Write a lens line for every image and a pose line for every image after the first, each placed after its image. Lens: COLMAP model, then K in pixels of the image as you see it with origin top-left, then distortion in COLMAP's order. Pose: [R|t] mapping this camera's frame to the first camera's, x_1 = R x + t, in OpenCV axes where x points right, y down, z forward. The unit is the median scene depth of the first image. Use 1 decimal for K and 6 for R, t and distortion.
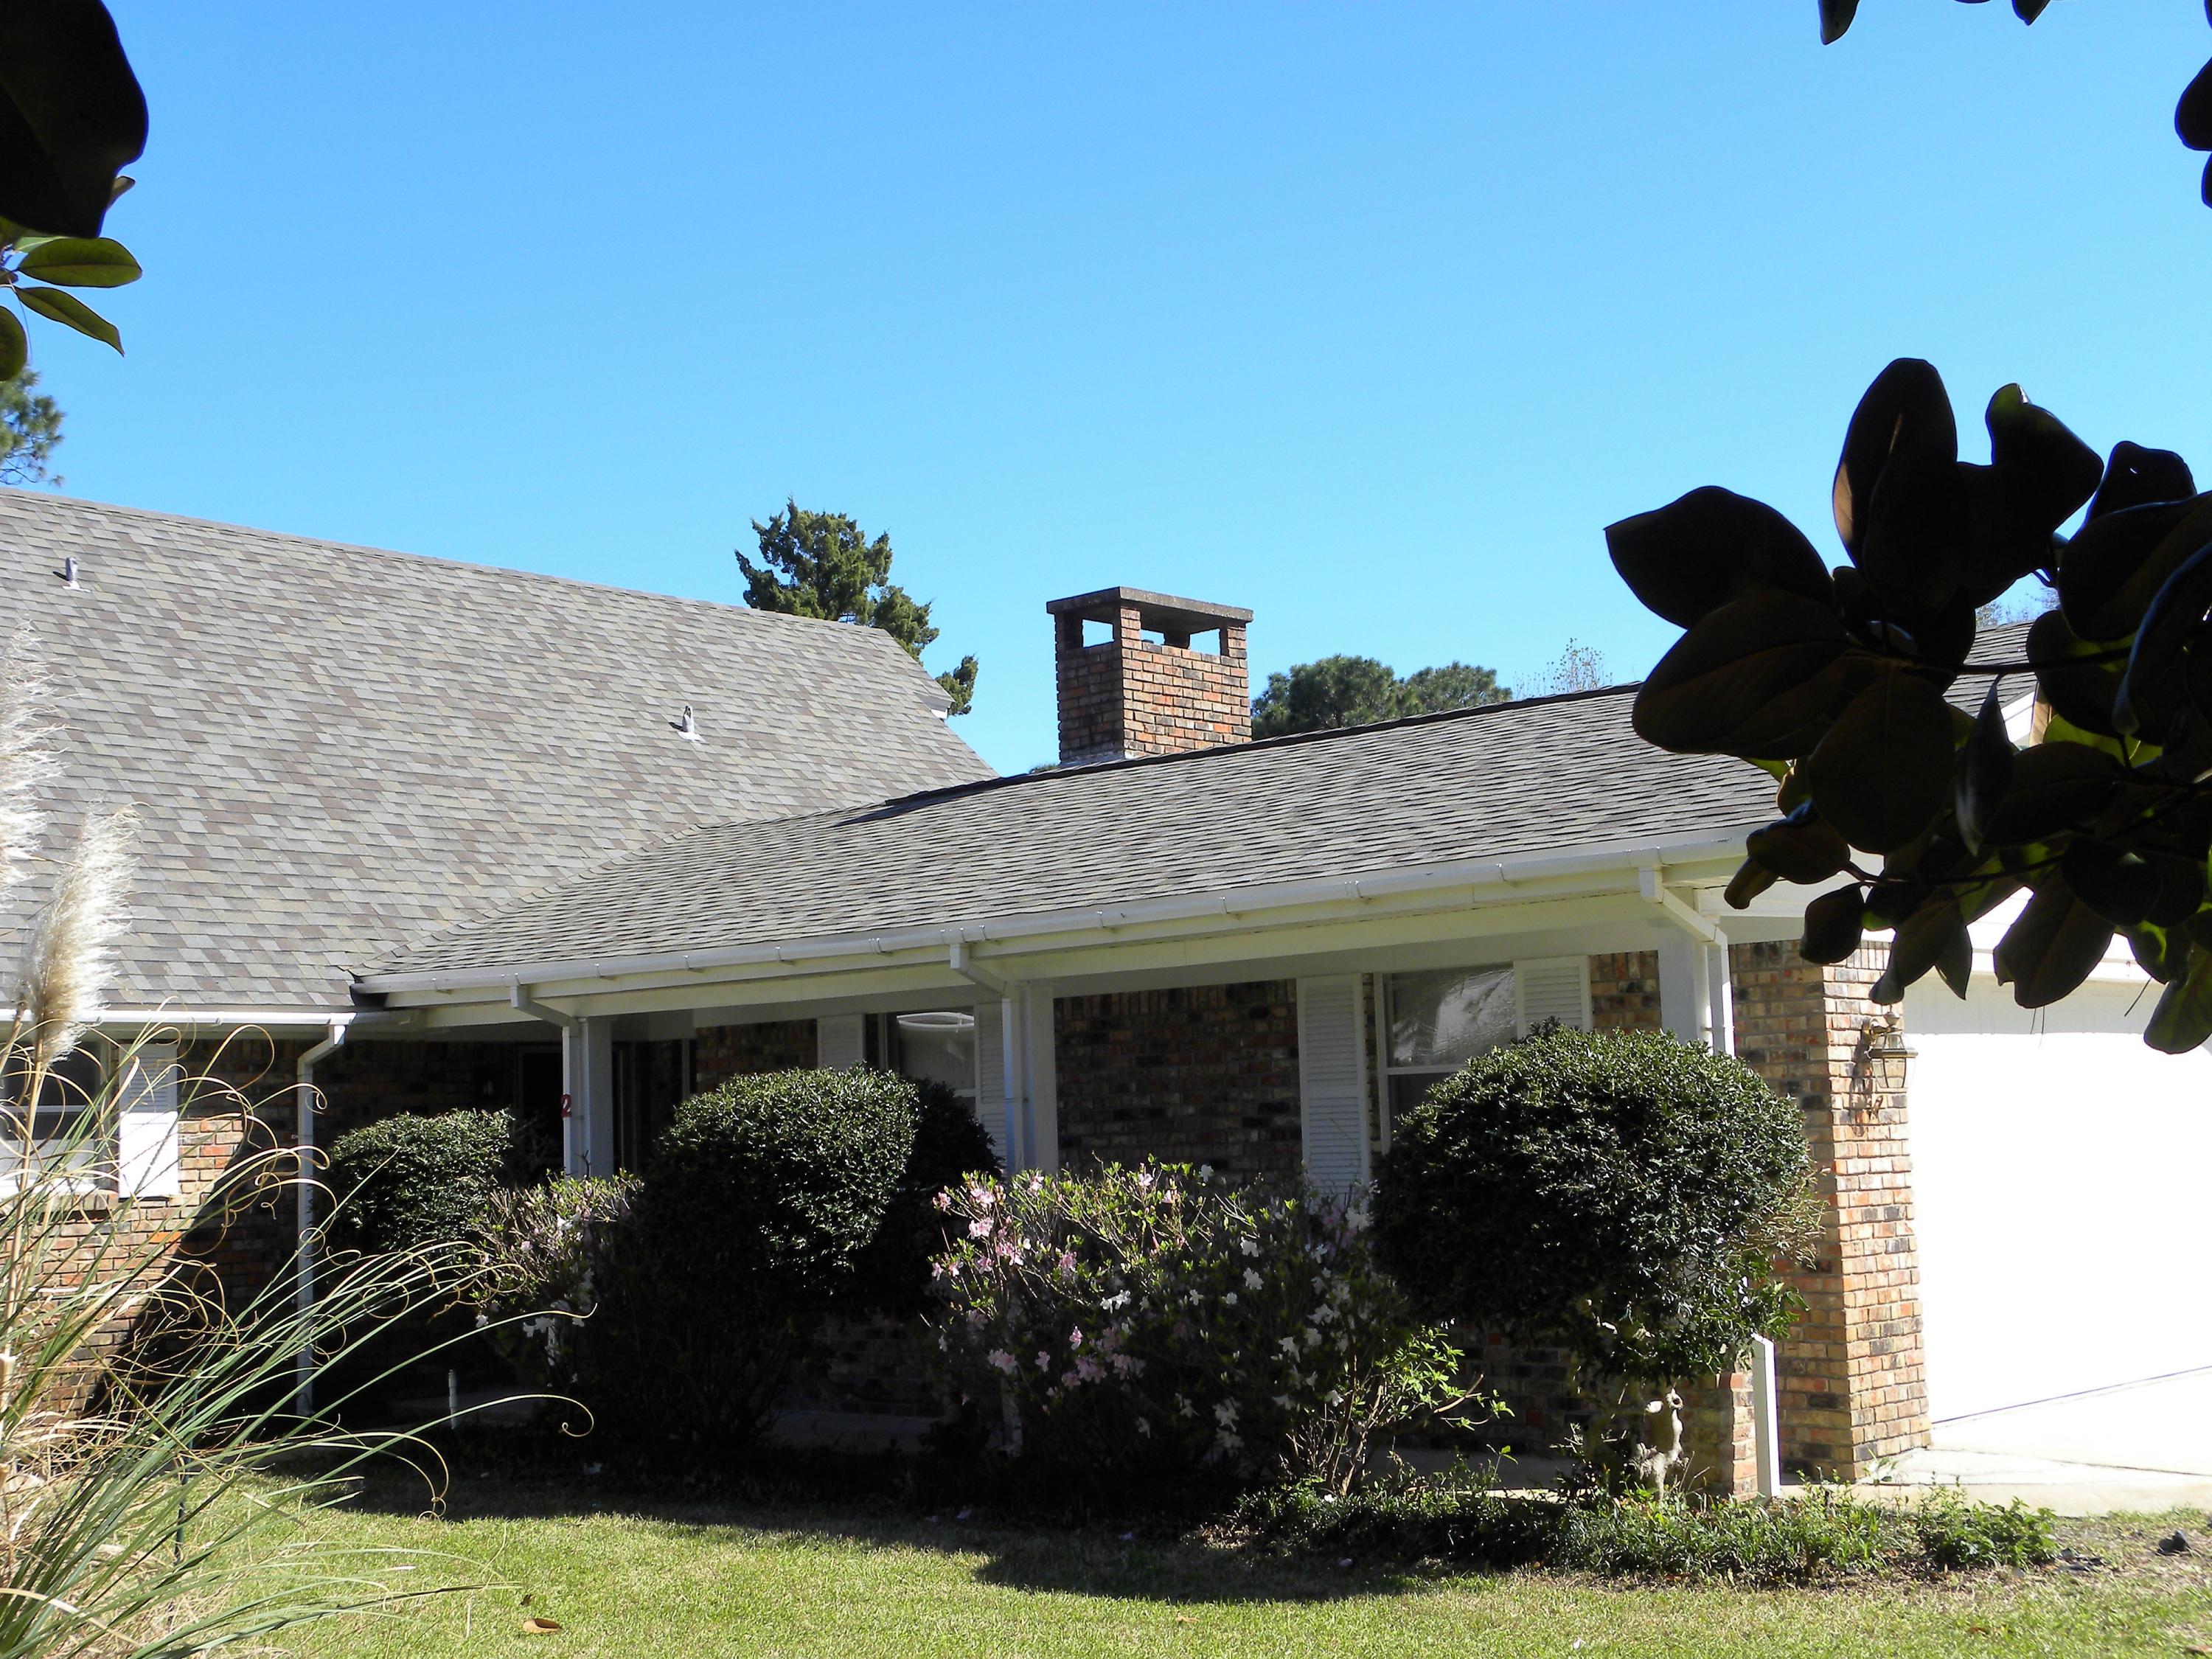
lens RADIAL K [[2951.5, 0, 1104.8], [0, 2951.5, 828.7], [0, 0, 1]] dist [0.067294, 0.000000]
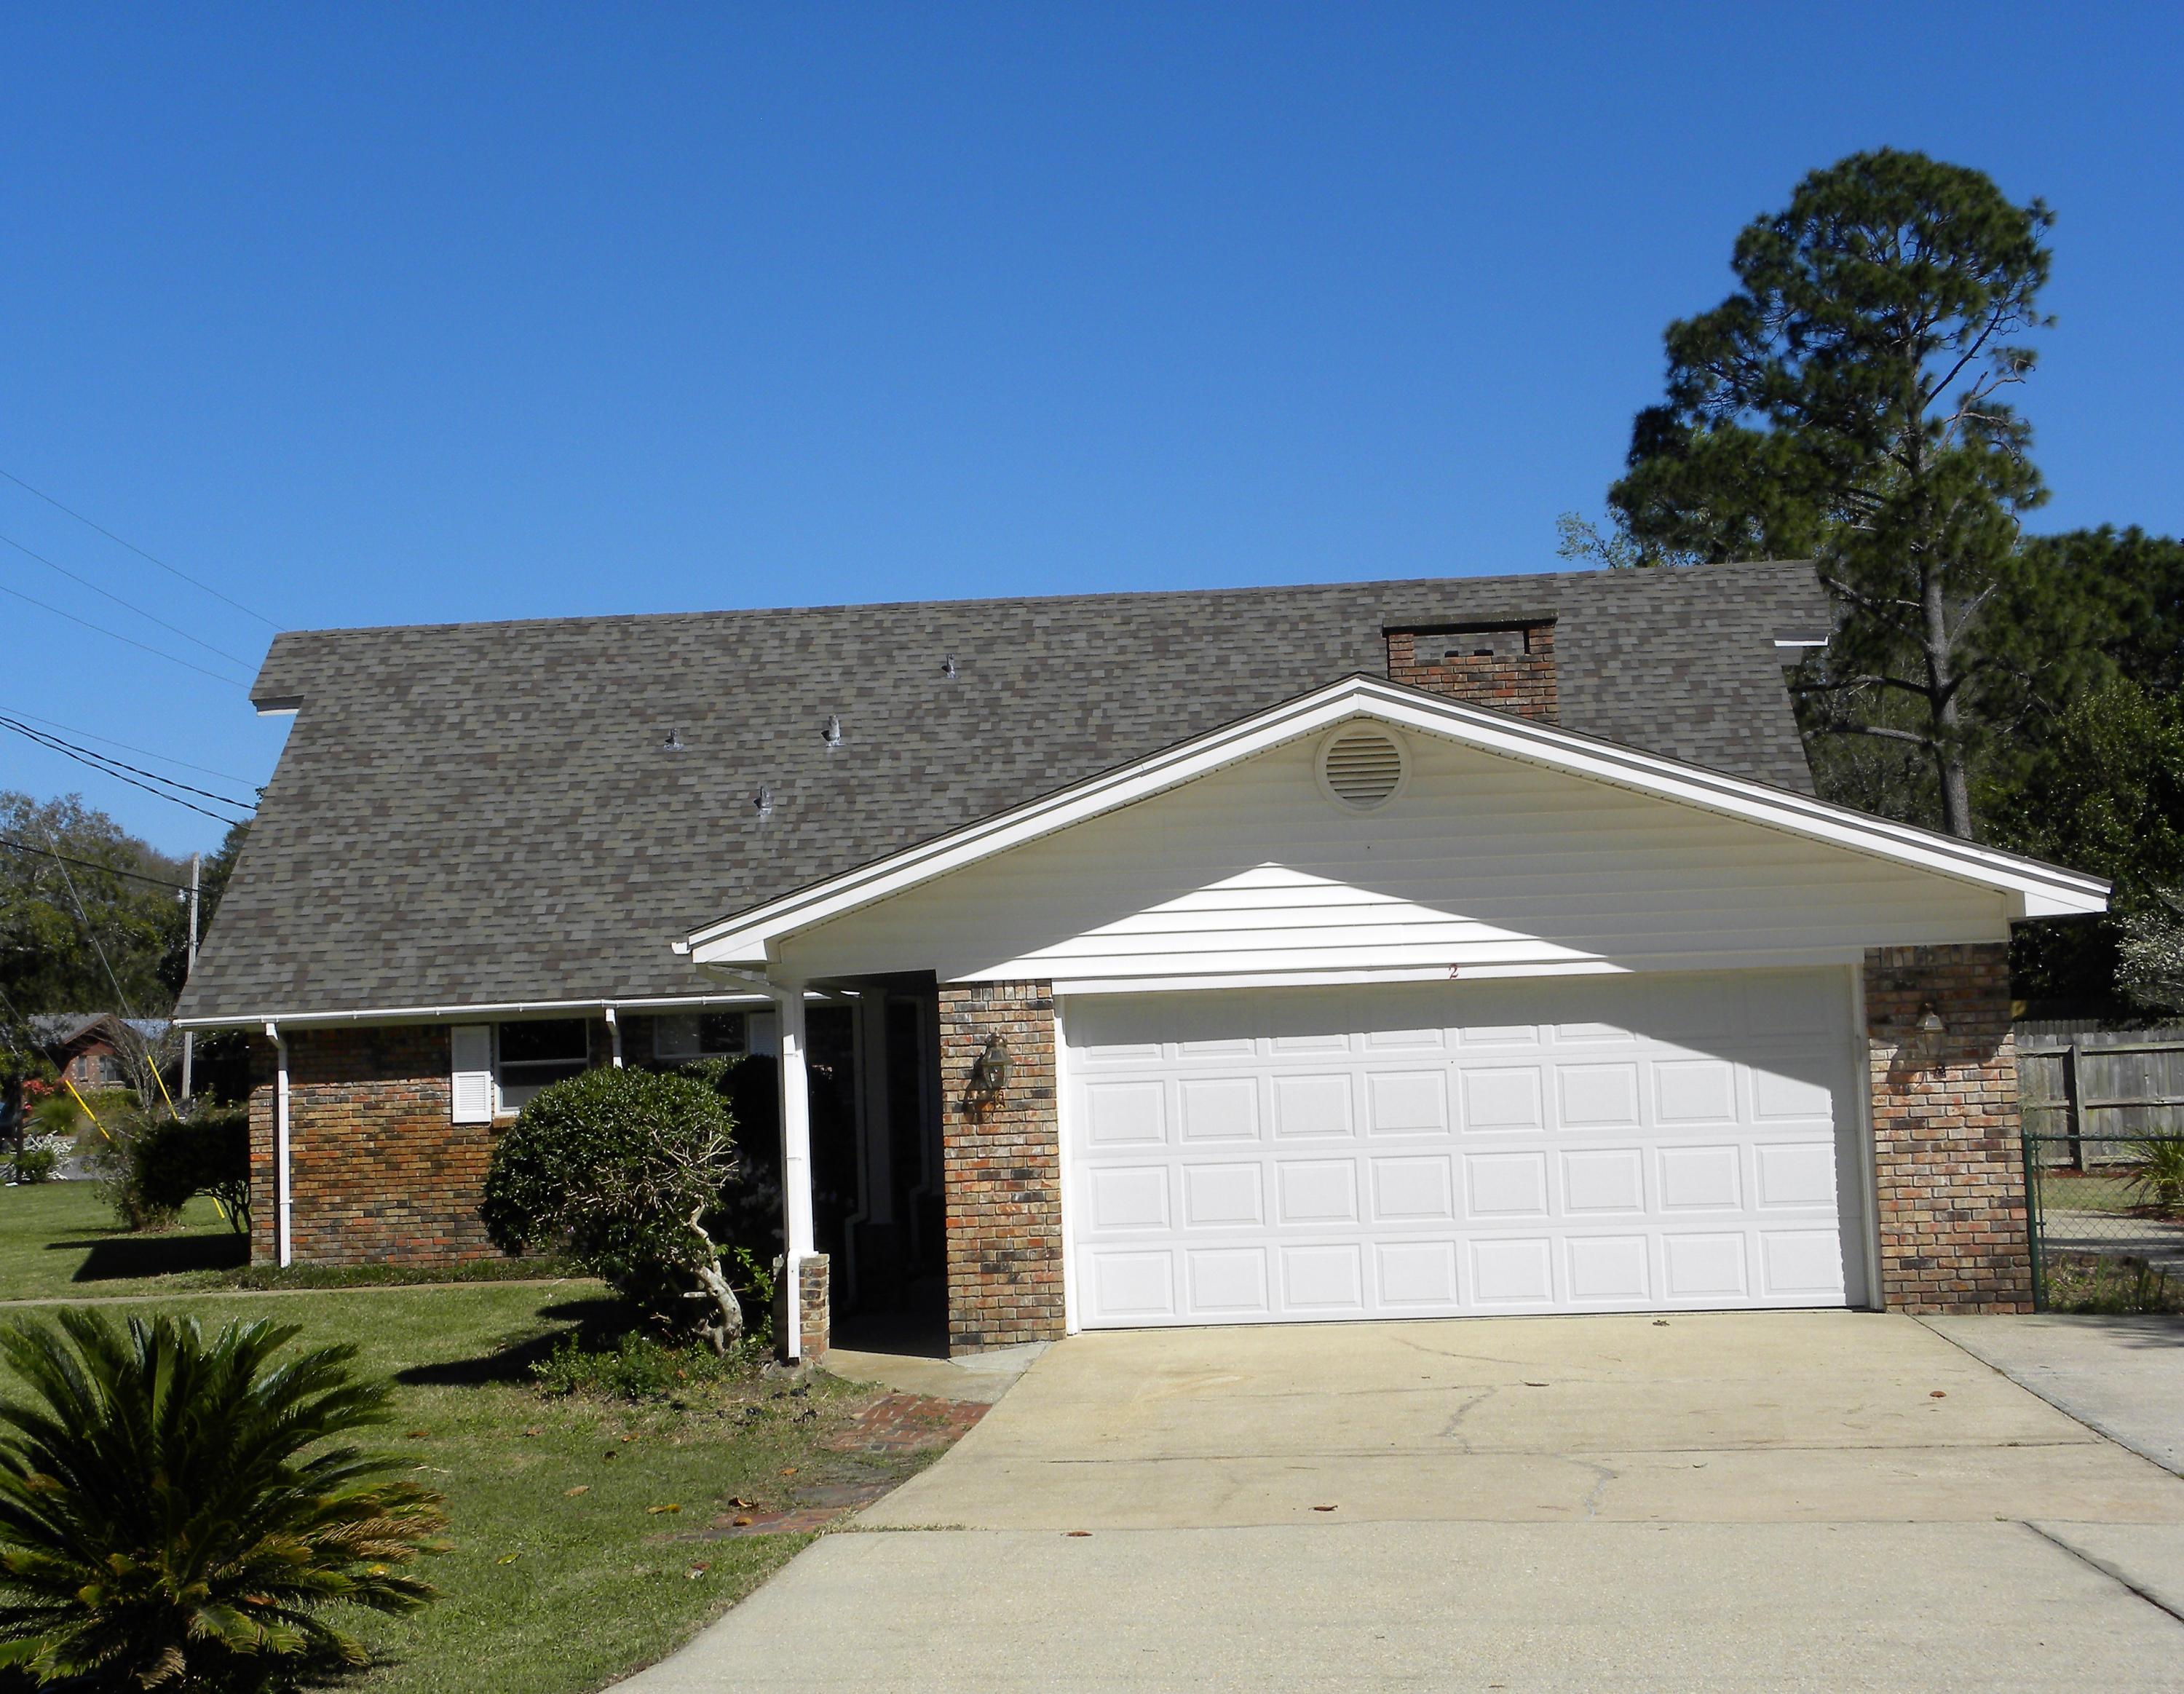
lens RADIAL K [[3539.8, 0, 1091.2], [0, 3539.8, 845.0], [0, 0, 1]] dist [0.071042, 0.000000]
pose [[0.606684, -0.033020, -0.794257, 1.638045], [0.103118, 0.993964, 0.037443, -0.084881], [0.788227, -0.104618, 0.606427, 0.030349]]
